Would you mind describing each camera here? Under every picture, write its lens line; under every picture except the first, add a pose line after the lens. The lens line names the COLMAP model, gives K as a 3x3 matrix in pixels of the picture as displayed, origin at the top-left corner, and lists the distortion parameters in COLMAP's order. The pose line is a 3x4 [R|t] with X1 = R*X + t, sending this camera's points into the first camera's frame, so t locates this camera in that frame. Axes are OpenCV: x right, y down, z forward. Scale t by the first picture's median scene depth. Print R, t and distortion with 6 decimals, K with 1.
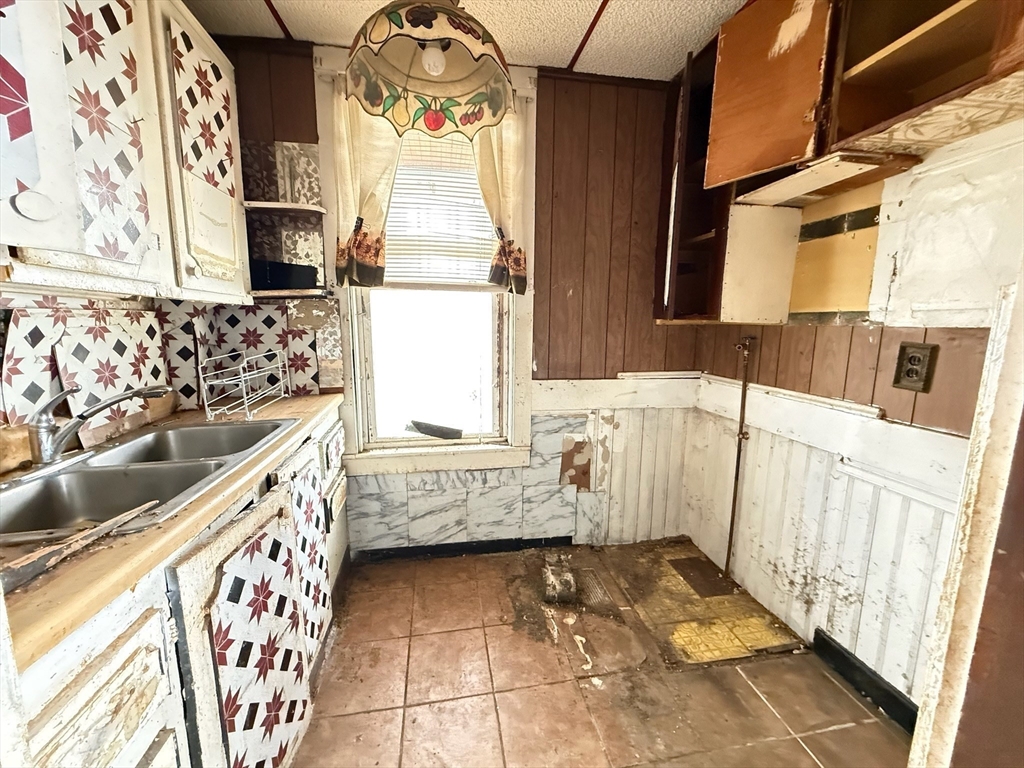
lens RADIAL K [[407.2, 0, 510.5], [0, 407.2, 378.0], [0, 0, 1]] dist [-0.000811, 0.000510]
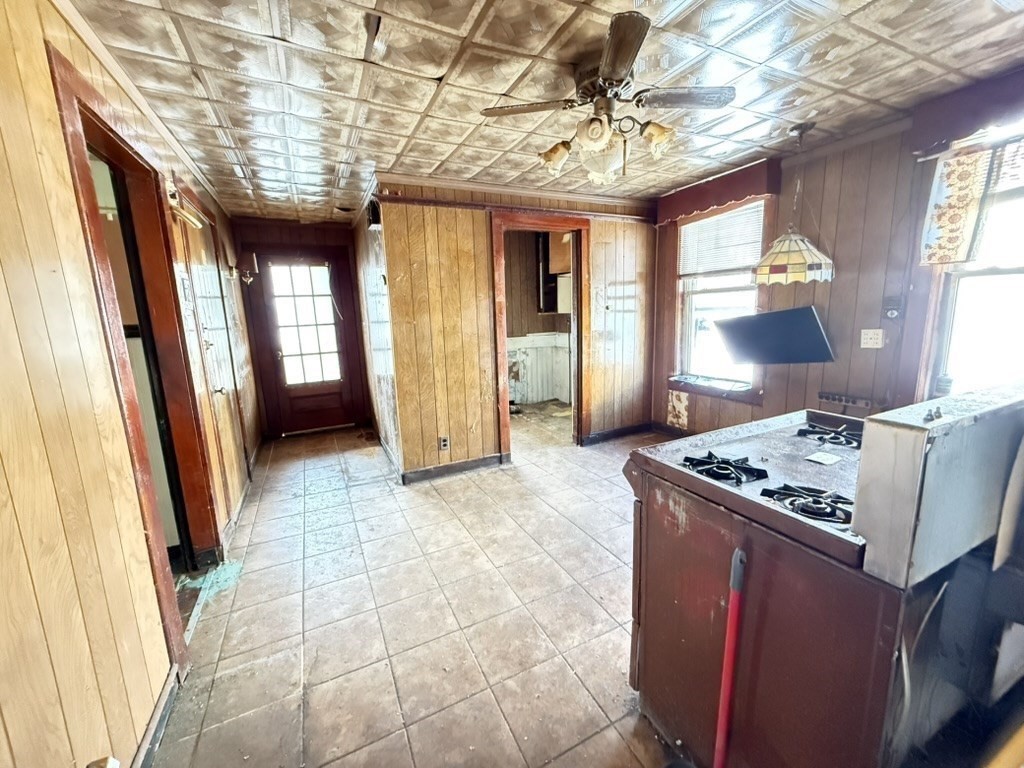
lens RADIAL K [[407.2, 0, 515.4], [0, 407.2, 385.8], [0, 0, 1]] dist [-0.000811, 0.000510]
pose [[0.953978, -0.091829, 0.285472, -0.578671], [0.085368, 0.995734, 0.035024, 0.219333], [-0.287470, -0.009042, 0.957747, -1.481668]]
